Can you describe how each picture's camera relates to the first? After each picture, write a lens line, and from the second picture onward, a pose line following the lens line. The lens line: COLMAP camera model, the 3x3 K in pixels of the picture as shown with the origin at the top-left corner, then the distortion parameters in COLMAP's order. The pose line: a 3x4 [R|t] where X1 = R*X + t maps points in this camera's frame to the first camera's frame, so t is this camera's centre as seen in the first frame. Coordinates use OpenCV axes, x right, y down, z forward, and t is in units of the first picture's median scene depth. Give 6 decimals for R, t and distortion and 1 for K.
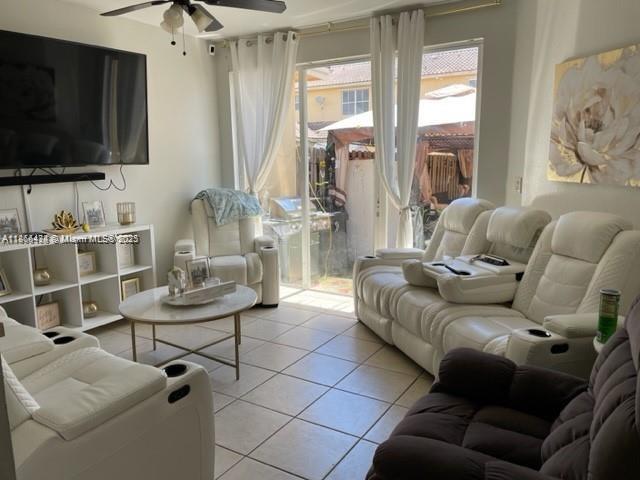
lens RADIAL K [[485.8, 0, 322.2], [0, 485.8, 238.6], [0, 0, 1]] dist [0.035418, -0.070702]
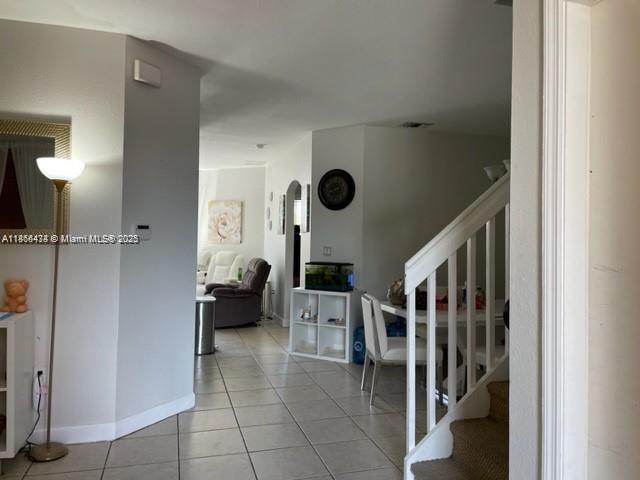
lens RADIAL K [[485.8, 0, 331.3], [0, 485.8, 229.3], [0, 0, 1]] dist [0.035418, -0.070702]
pose [[0.647098, 0.036009, 0.761556, -1.186356], [0.102914, 0.985616, -0.134051, 0.250253], [-0.755429, 0.165119, 0.634085, -1.286181]]
